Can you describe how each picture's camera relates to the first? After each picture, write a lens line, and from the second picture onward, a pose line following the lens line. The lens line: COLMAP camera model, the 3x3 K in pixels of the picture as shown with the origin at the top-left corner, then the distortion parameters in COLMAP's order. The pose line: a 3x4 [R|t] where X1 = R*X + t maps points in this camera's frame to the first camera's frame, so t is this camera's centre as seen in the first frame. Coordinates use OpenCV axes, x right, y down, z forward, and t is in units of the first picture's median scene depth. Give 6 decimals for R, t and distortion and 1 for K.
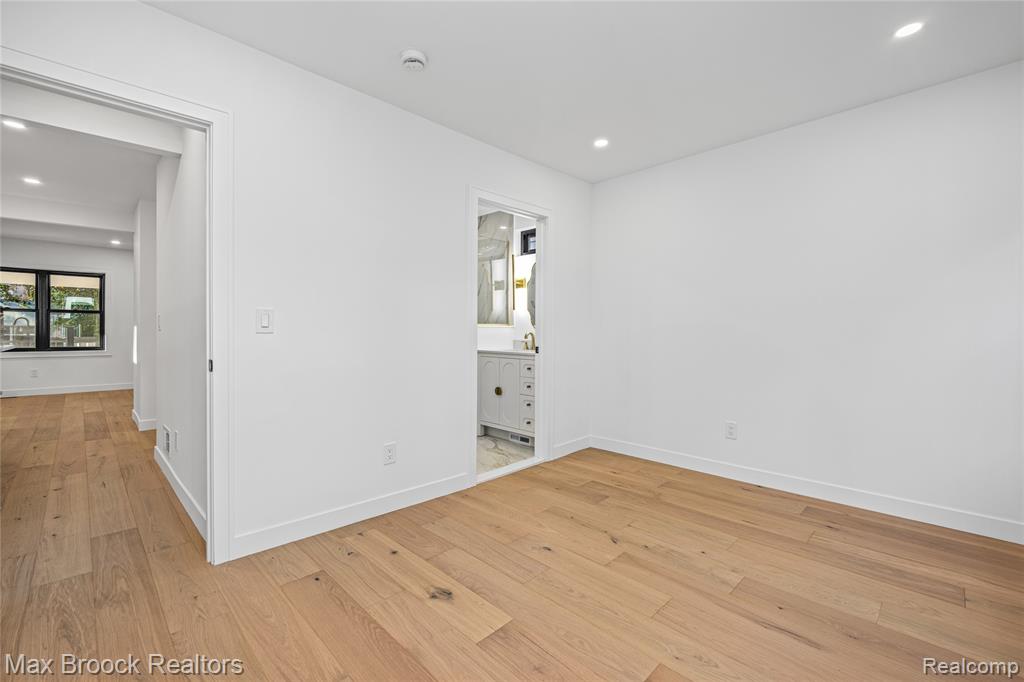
lens RADIAL K [[432.1, 0, 509.2], [0, 432.1, 335.9], [0, 0, 1]] dist [0.001156, -0.000768]
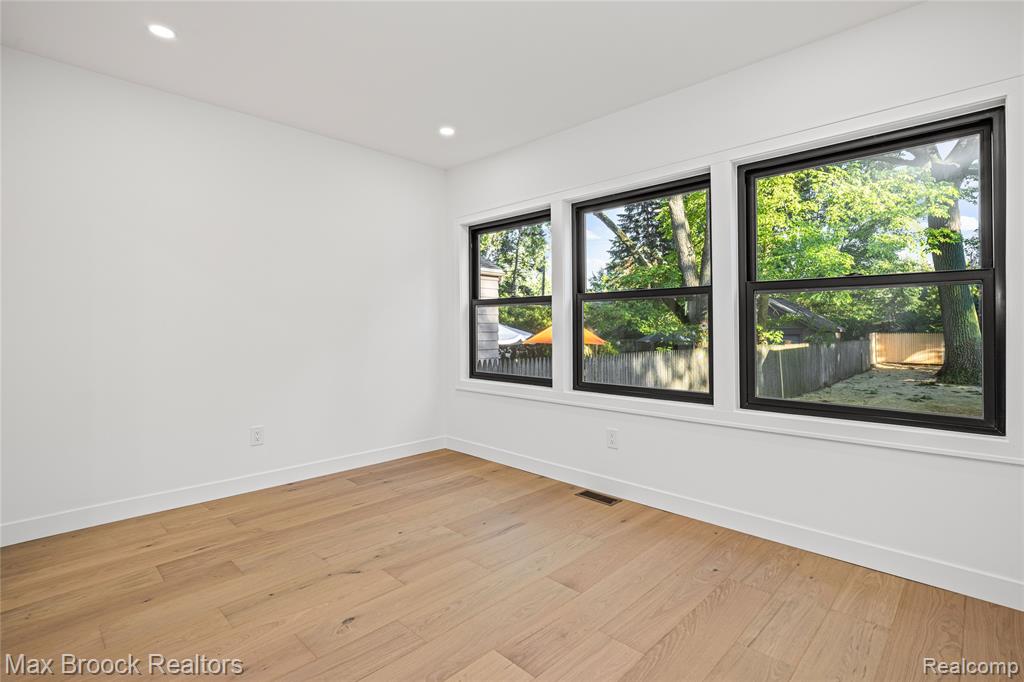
lens RADIAL K [[480.2, 0, 509.6], [0, 480.2, 332.7], [0, 0, 1]] dist [-0.006787, 0.001305]
pose [[0.004438, -0.017277, 0.999841, -0.597258], [0.011309, 0.999788, 0.017226, -0.009516], [-0.999926, 0.011231, 0.004632, 0.590695]]
